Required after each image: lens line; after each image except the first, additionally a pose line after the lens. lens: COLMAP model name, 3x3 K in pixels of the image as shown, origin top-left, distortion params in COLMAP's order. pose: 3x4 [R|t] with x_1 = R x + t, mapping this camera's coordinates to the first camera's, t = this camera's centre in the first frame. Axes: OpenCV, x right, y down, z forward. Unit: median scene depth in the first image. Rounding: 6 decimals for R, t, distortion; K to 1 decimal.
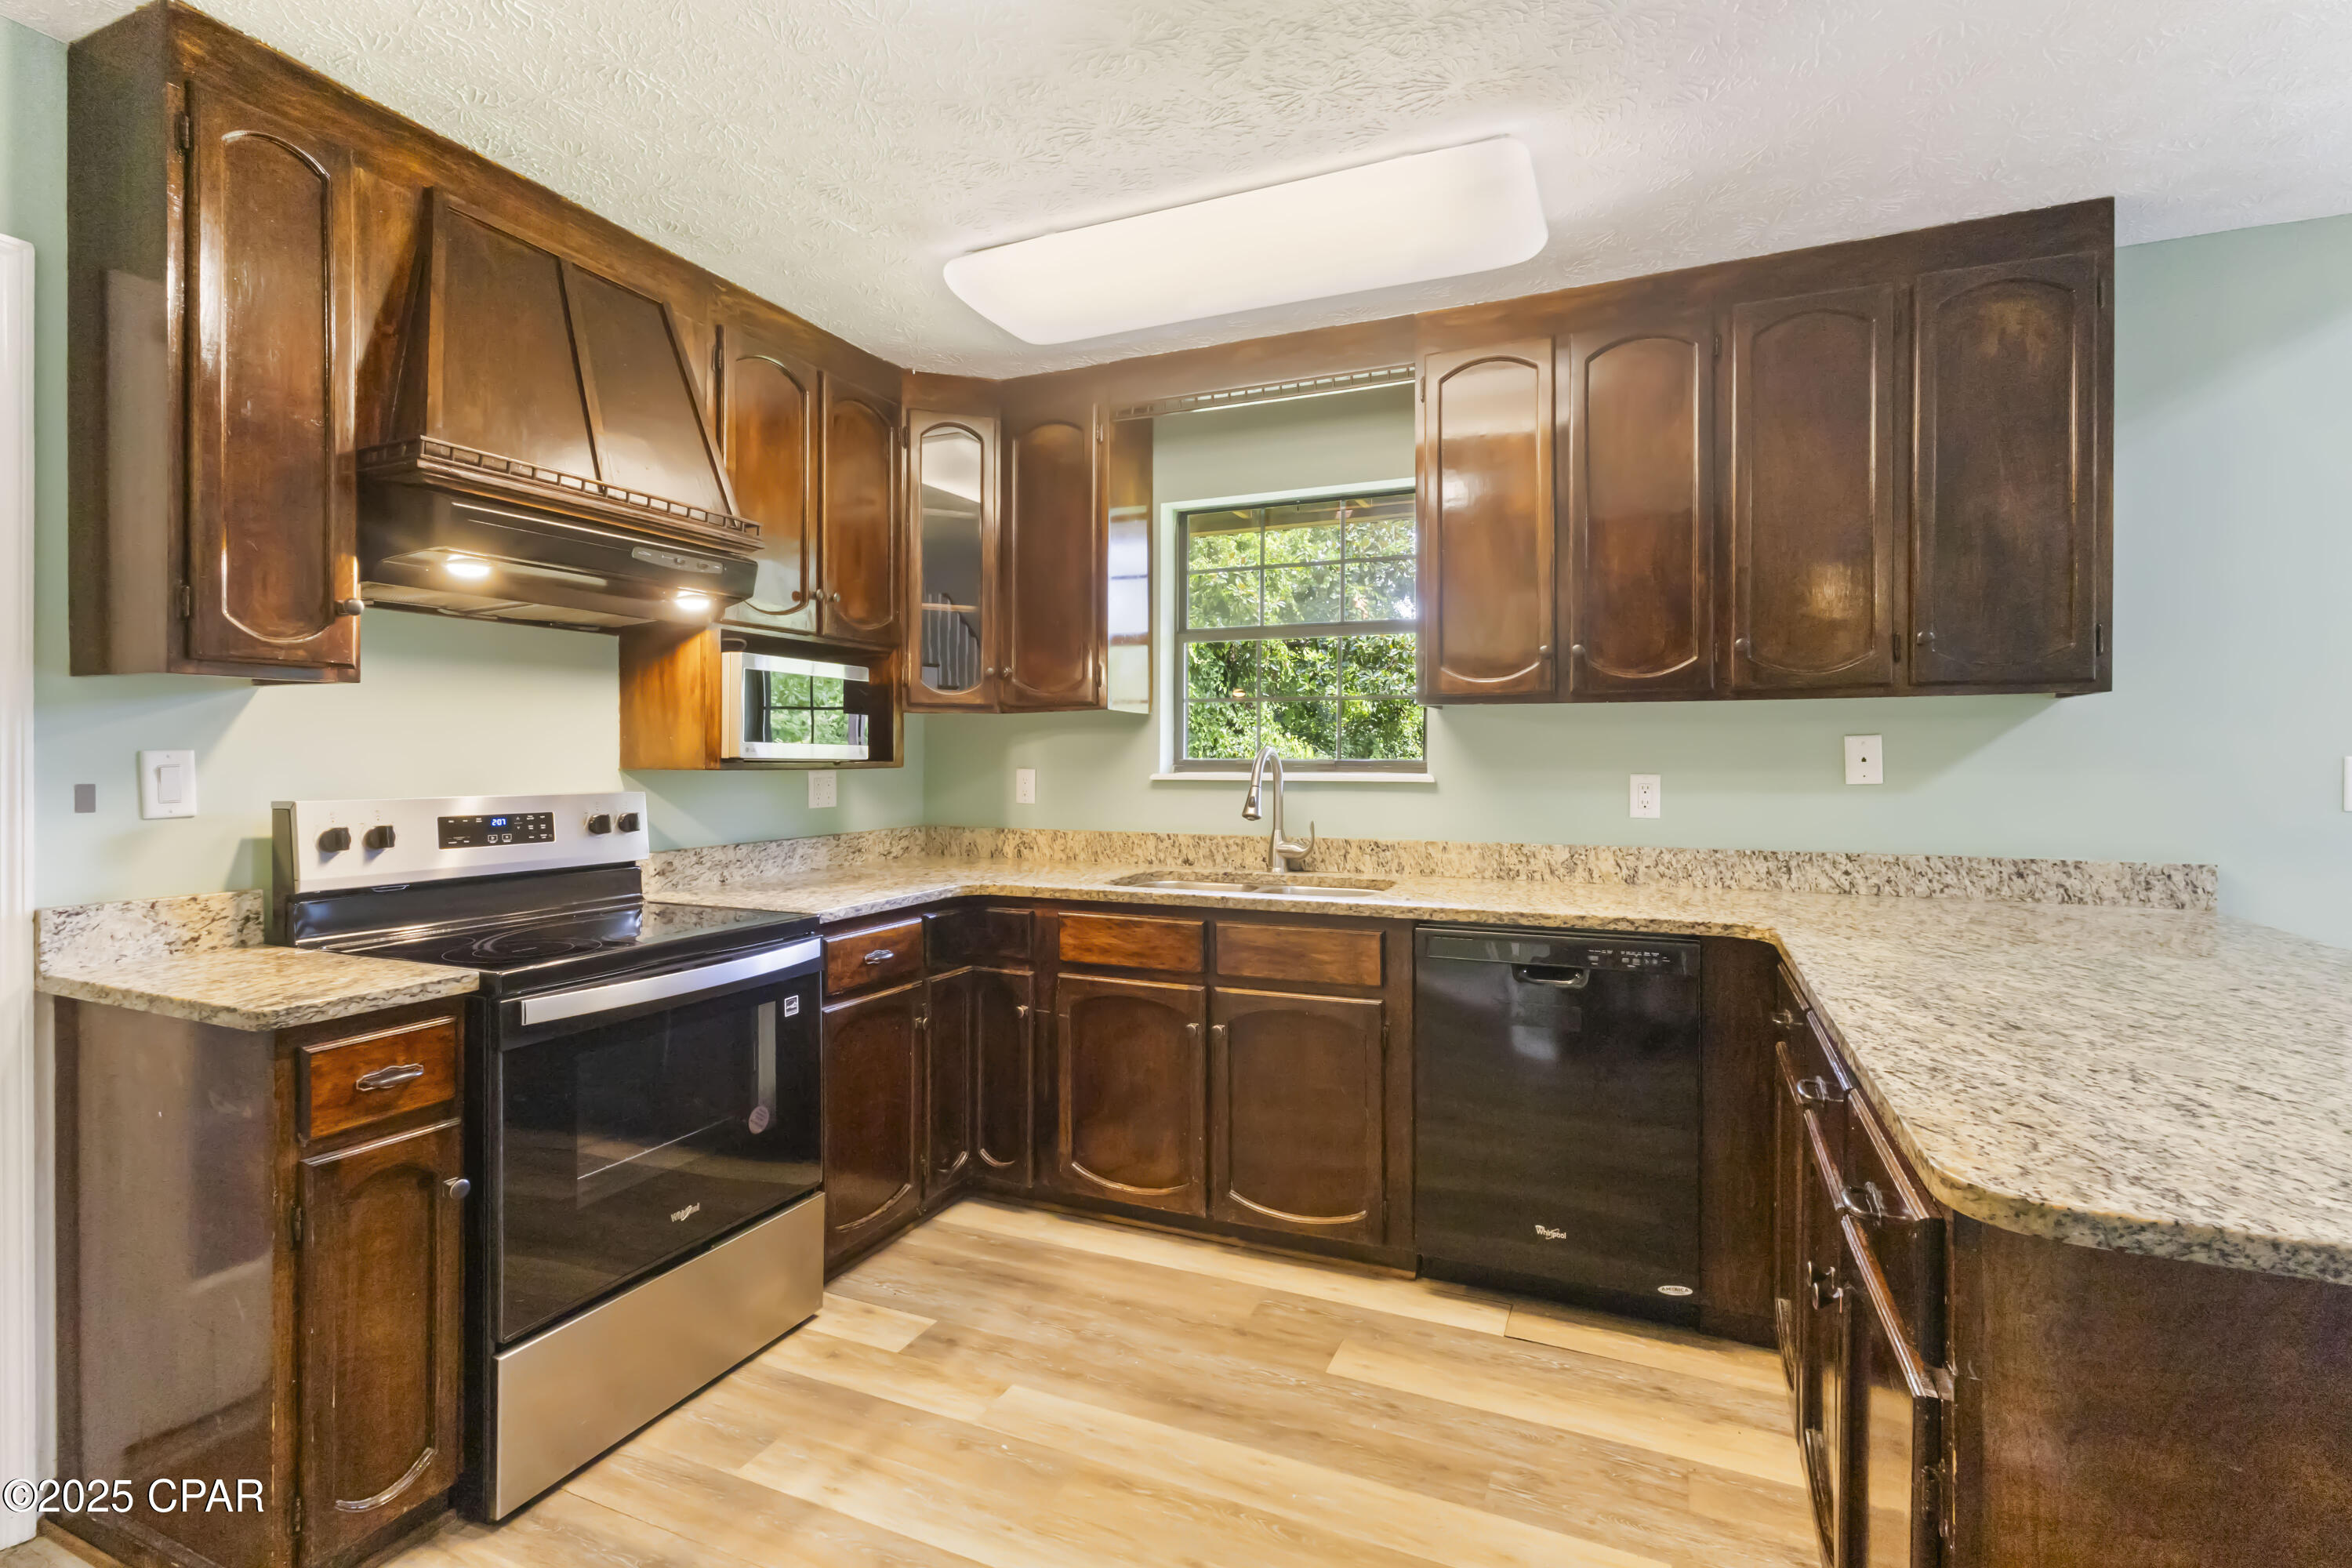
lens RADIAL K [[1094.3, 0, 1173.8], [0, 1094.3, 755.5], [0, 0, 1]] dist [-0.000155, 0.000780]
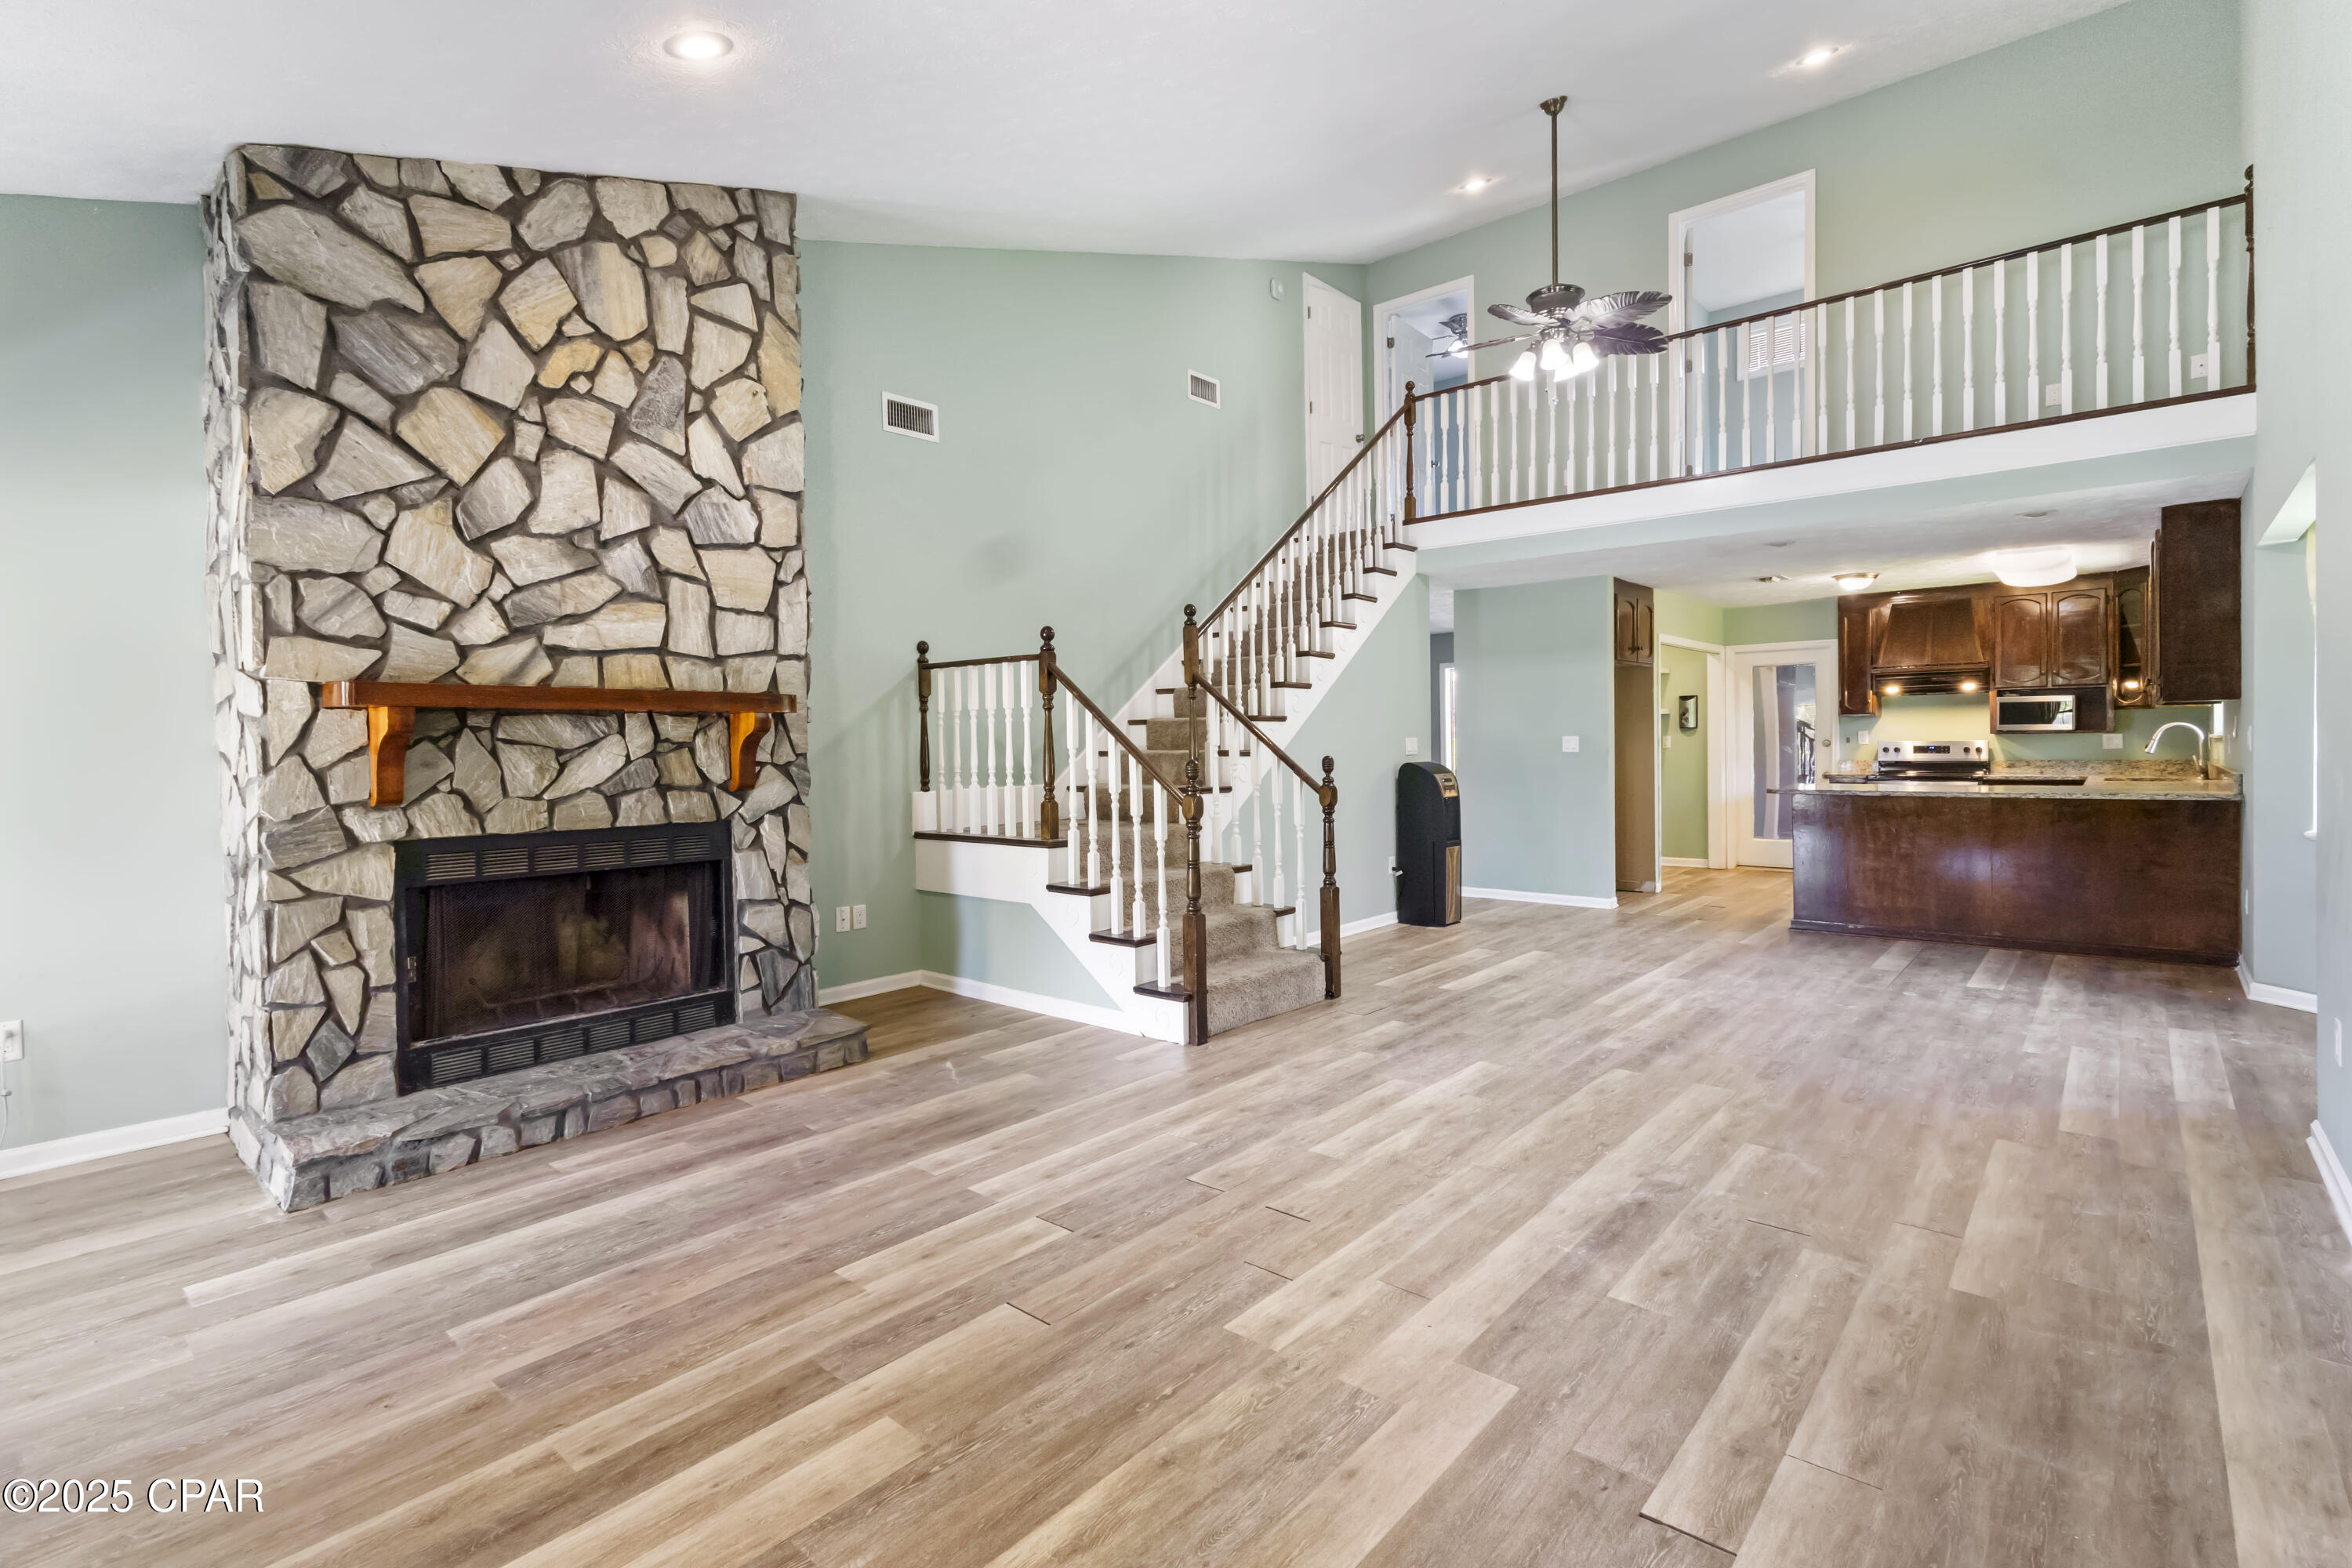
lens RADIAL K [[1094.3, 0, 1173.8], [0, 1094.3, 755.5], [0, 0, 1]] dist [-0.000155, 0.000780]
pose [[-0.291785, 0.012564, -0.956401, 3.422768], [0.007102, 0.999915, 0.010969, 0.023082], [0.956458, -0.003591, -0.291849, -0.397152]]
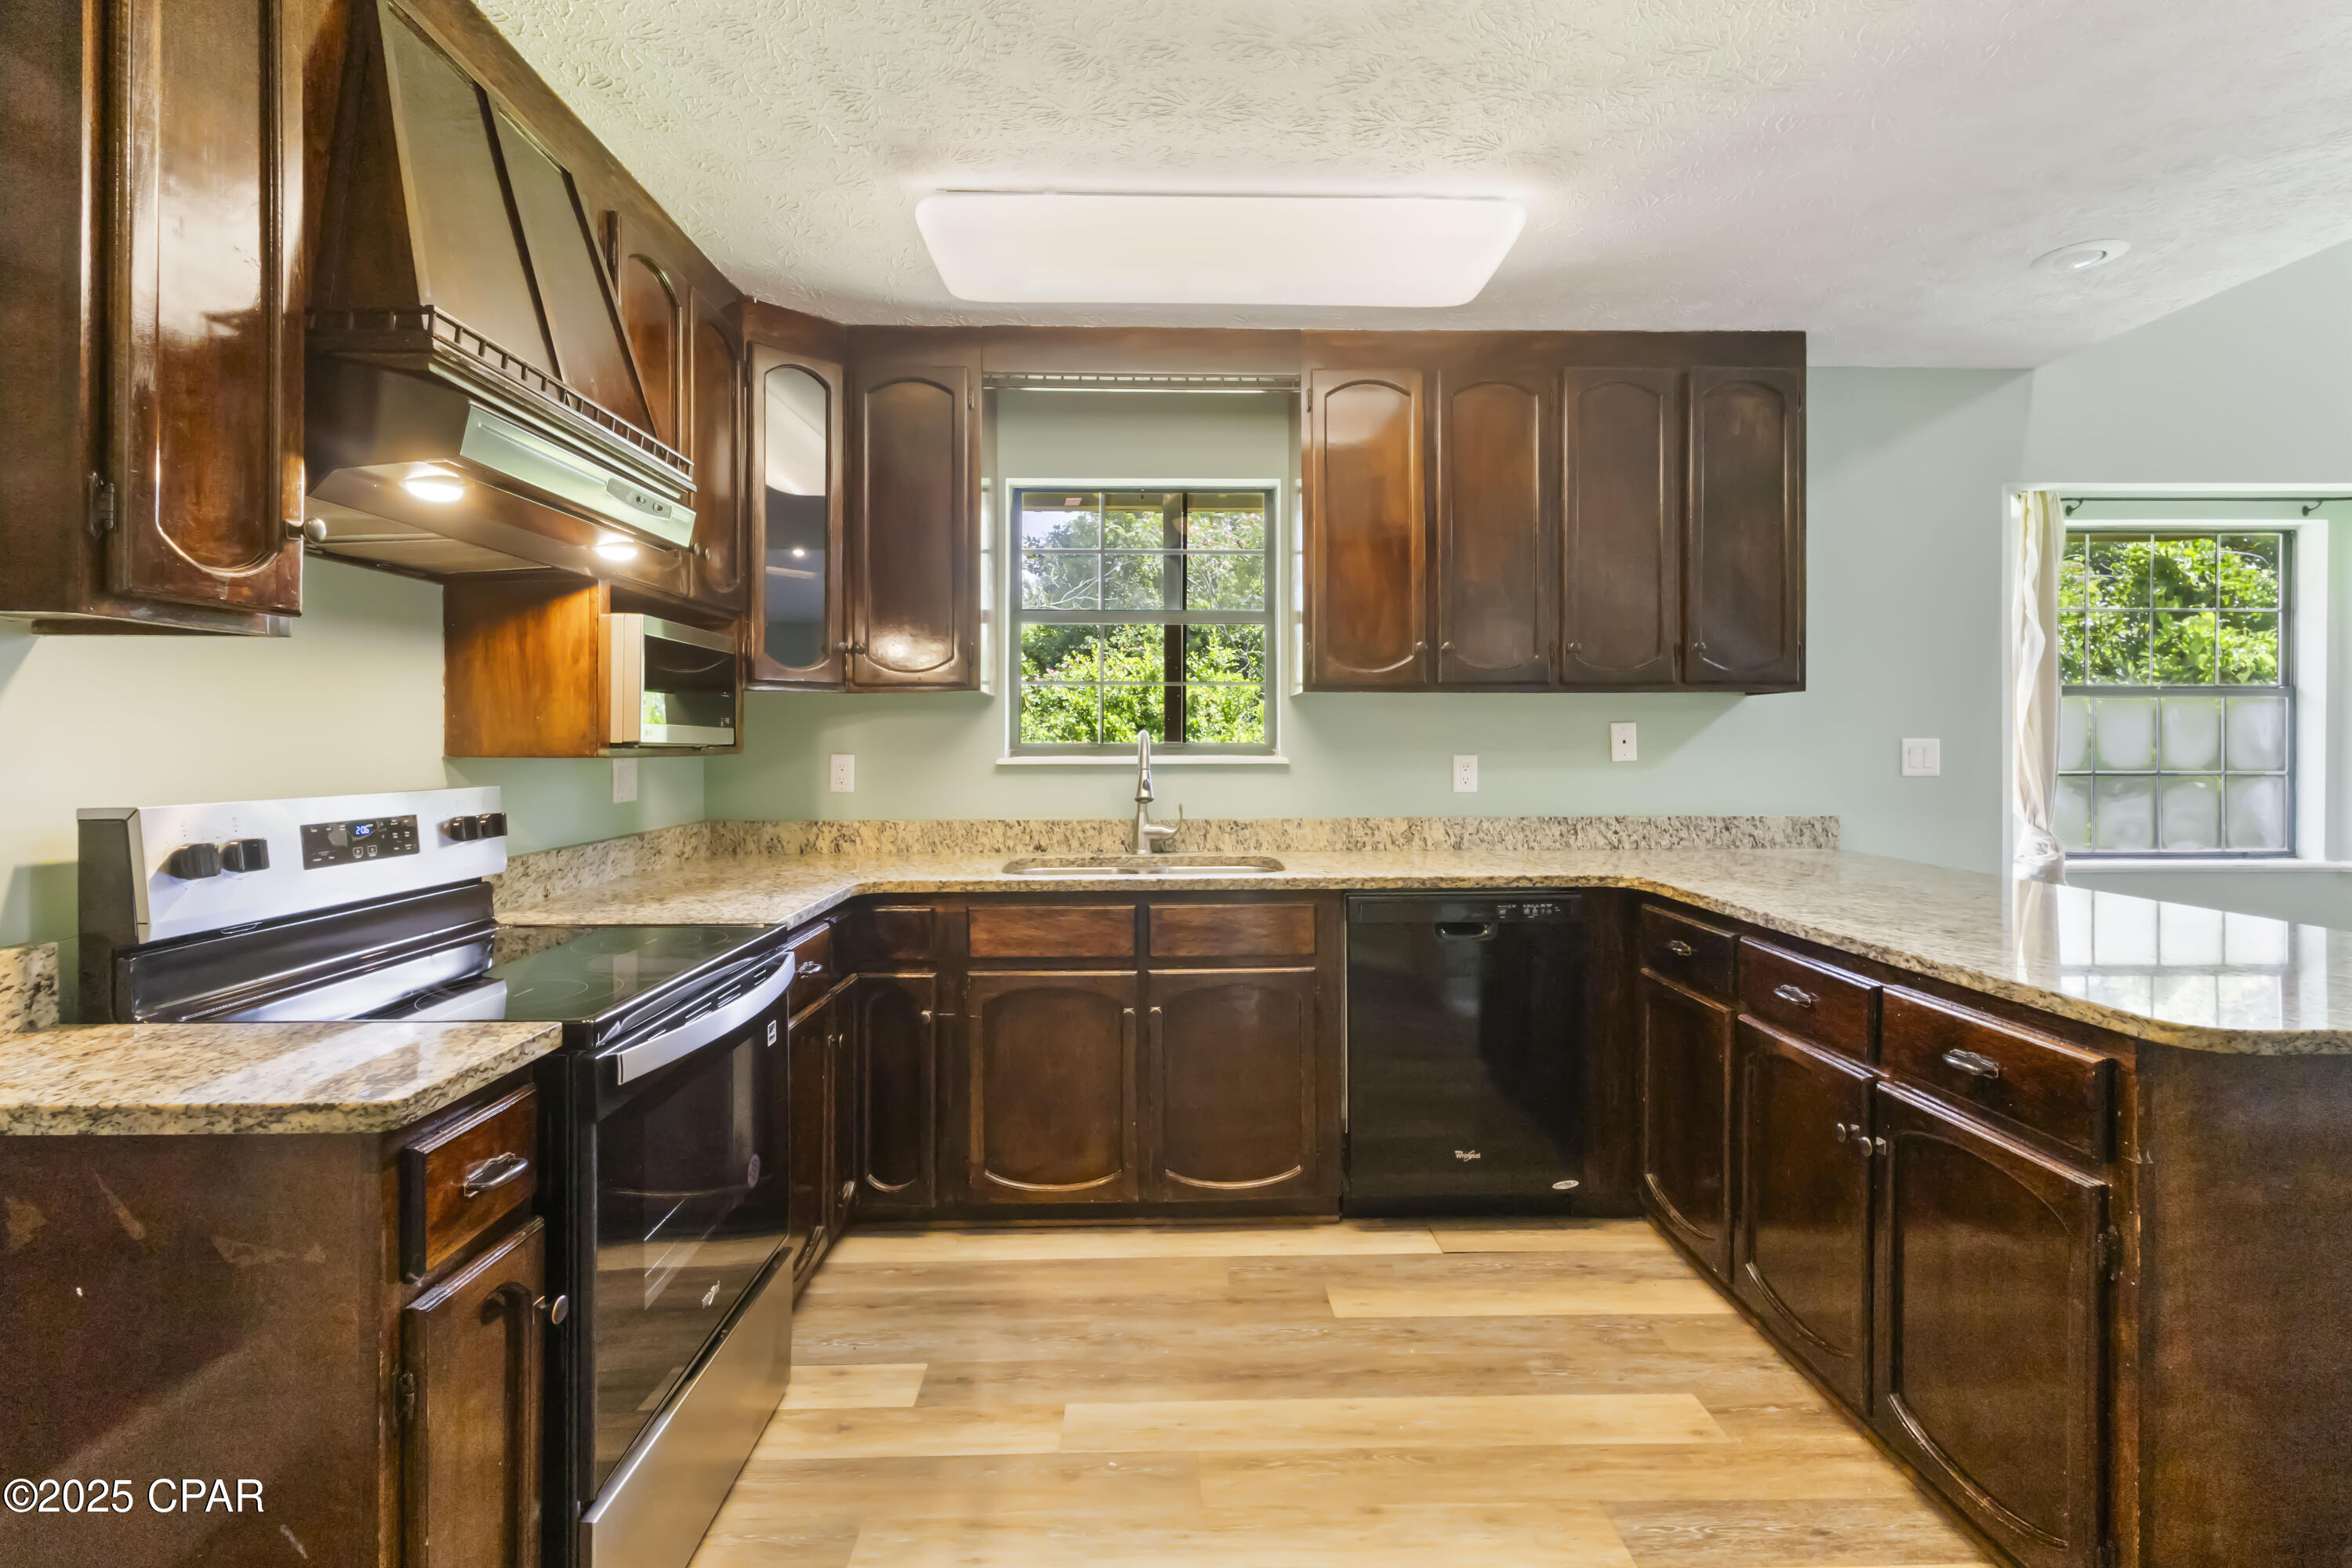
lens RADIAL K [[1097.3, 0, 1179.6], [0, 1097.3, 736.3], [0, 0, 1]] dist [0.000409, -0.000132]
pose [[0.903786, -0.000050, 0.427984, -0.383423], [0.001533, 0.999994, -0.003119, 0.000756], [-0.427981, 0.003475, 0.903781, 0.081699]]
